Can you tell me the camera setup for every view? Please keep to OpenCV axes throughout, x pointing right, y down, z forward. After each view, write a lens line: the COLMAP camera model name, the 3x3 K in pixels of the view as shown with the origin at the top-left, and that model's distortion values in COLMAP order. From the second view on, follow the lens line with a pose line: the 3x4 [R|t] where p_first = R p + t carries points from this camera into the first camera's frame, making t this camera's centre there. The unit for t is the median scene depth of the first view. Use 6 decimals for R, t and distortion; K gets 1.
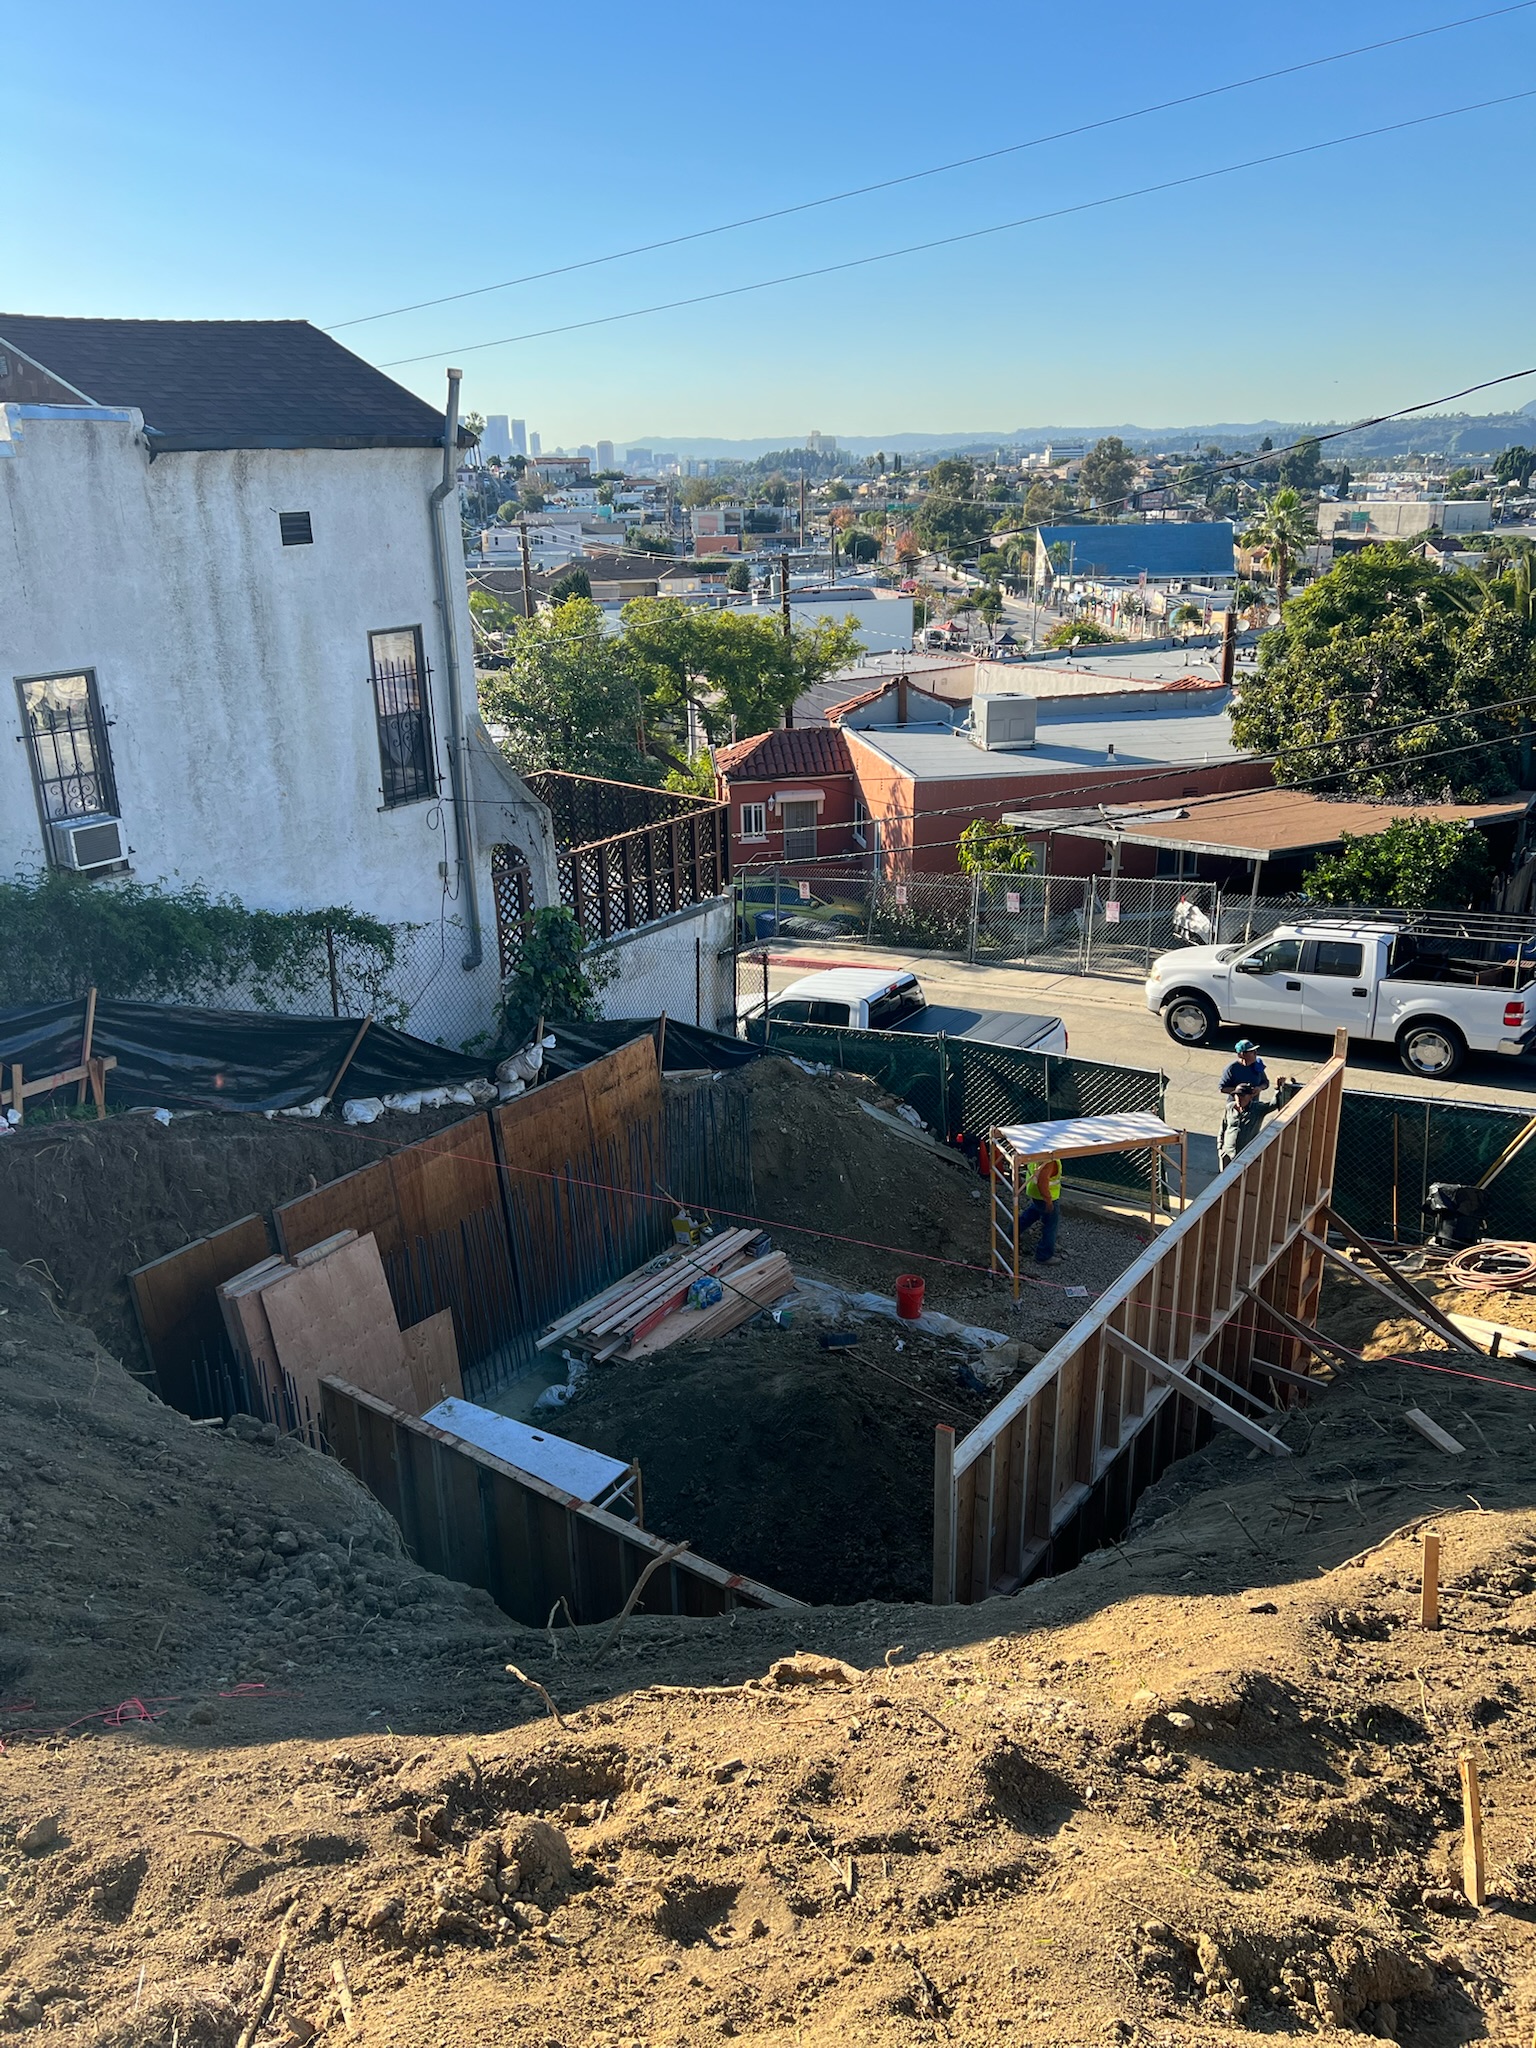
lens RADIAL K [[1529.9, 0, 754.3], [0, 1529.9, 1016.3], [0, 0, 1]] dist [0.009032, -0.006598]
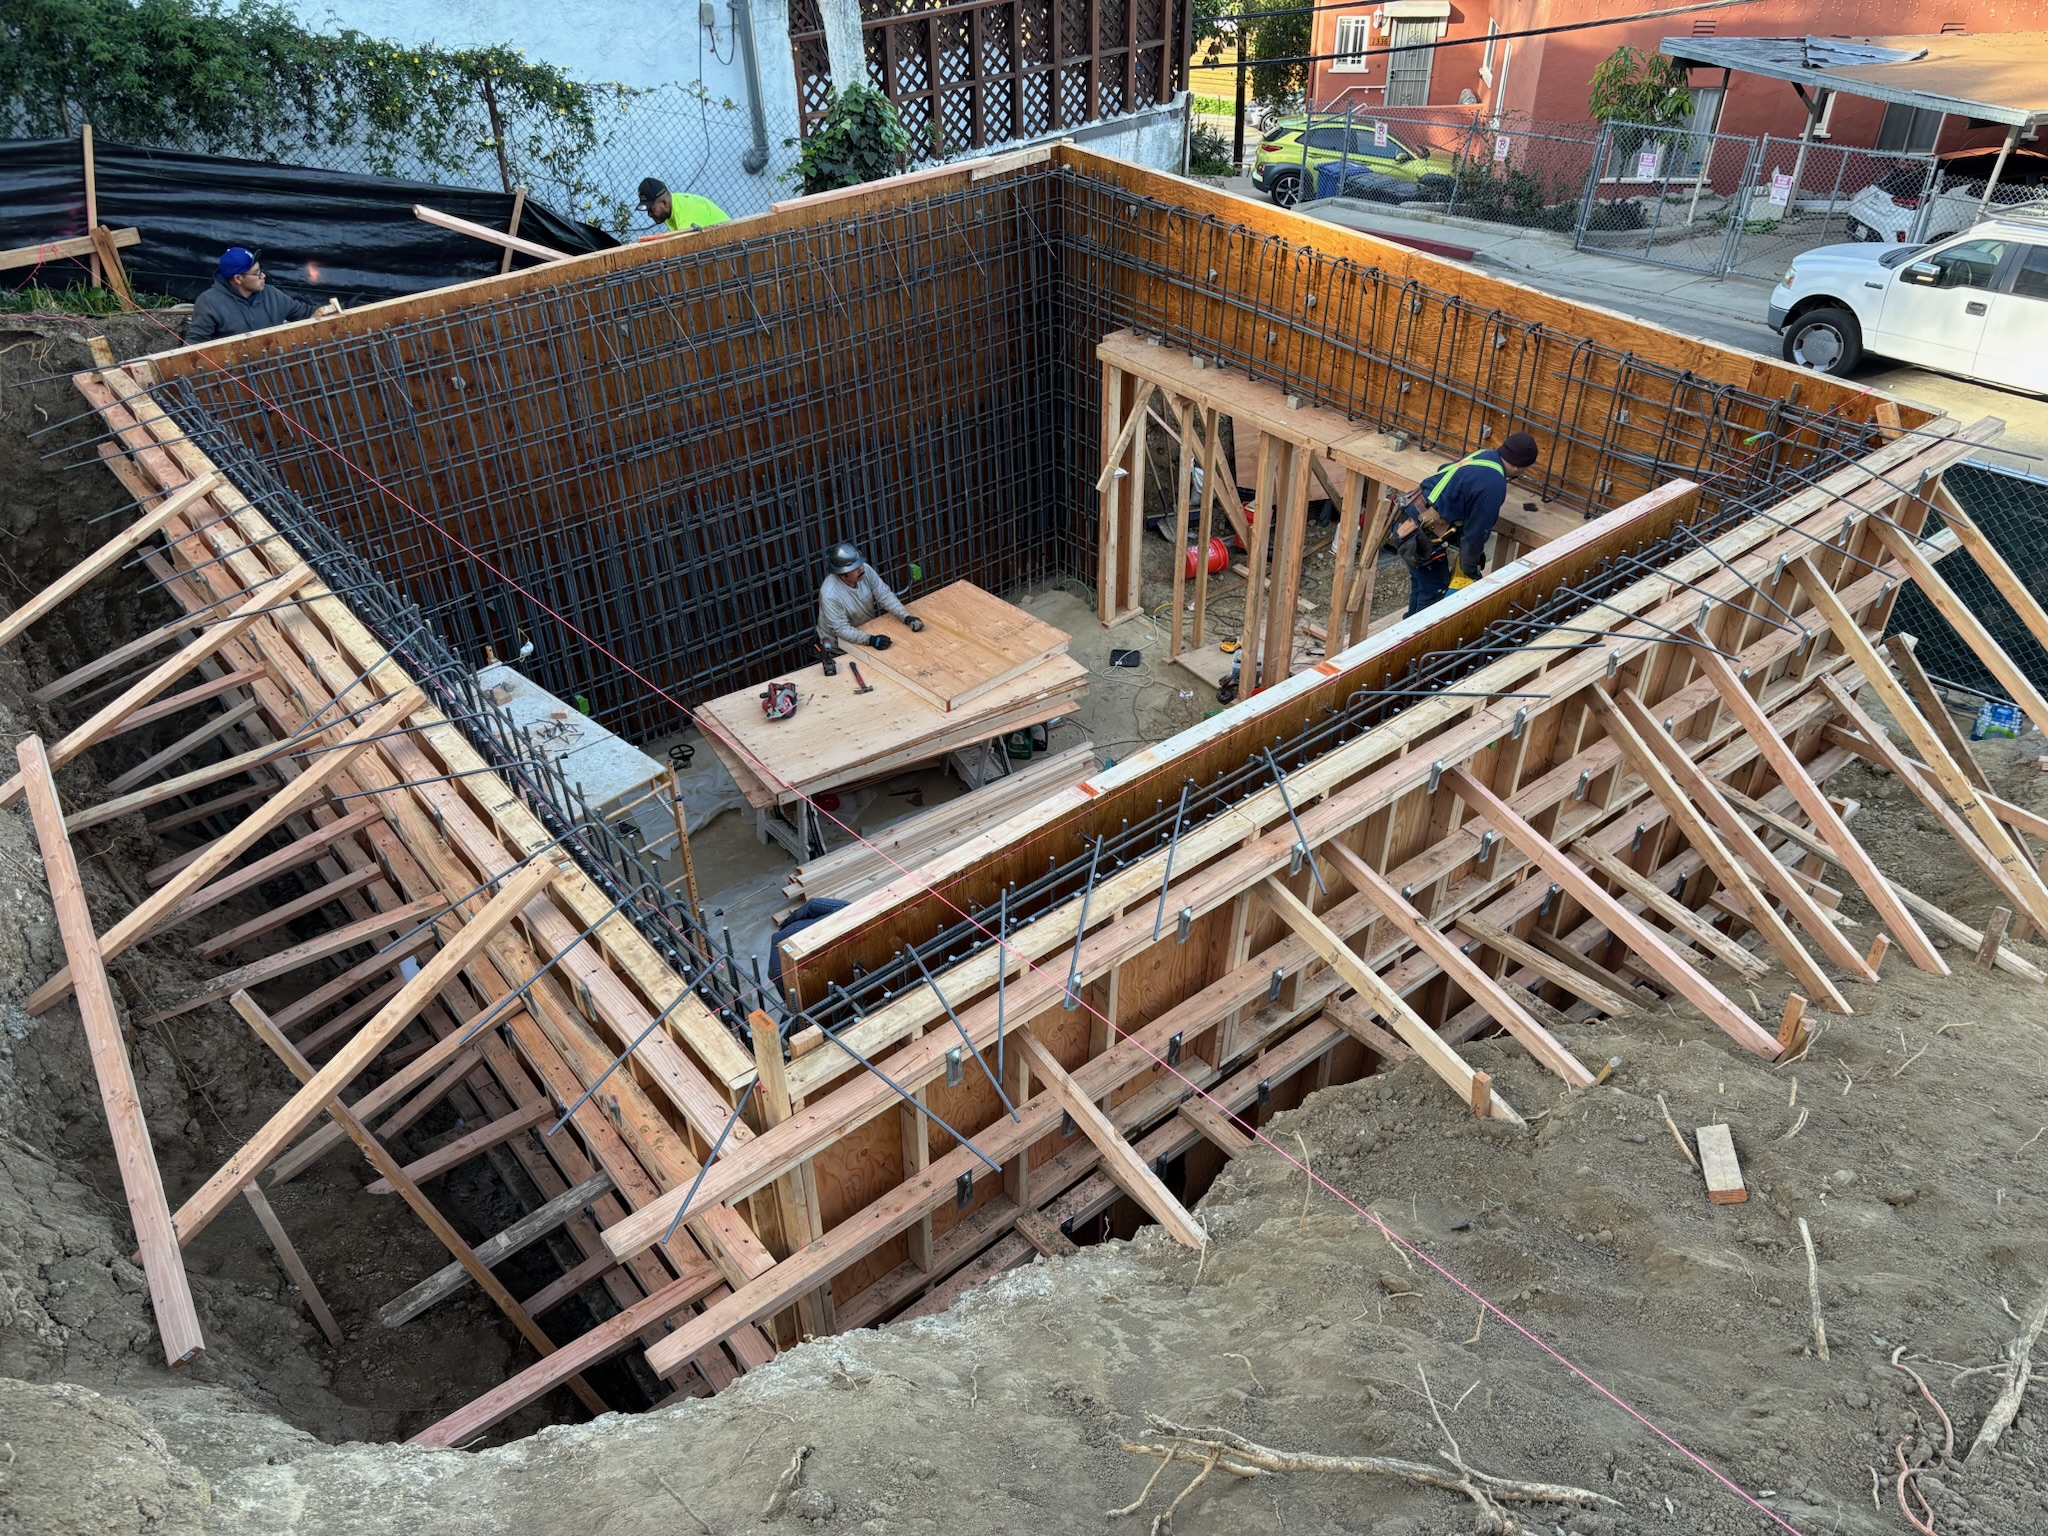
lens RADIAL K [[1545.2, 0, 1010.5], [0, 1545.2, 784.7], [0, 0, 1]] dist [0.026643, -0.023409]
pose [[0.965709, 0.161601, -0.203204, 0.163214], [-0.092530, 0.945504, 0.312187, 0.005753], [0.242581, -0.282680, 0.928034, 0.285937]]
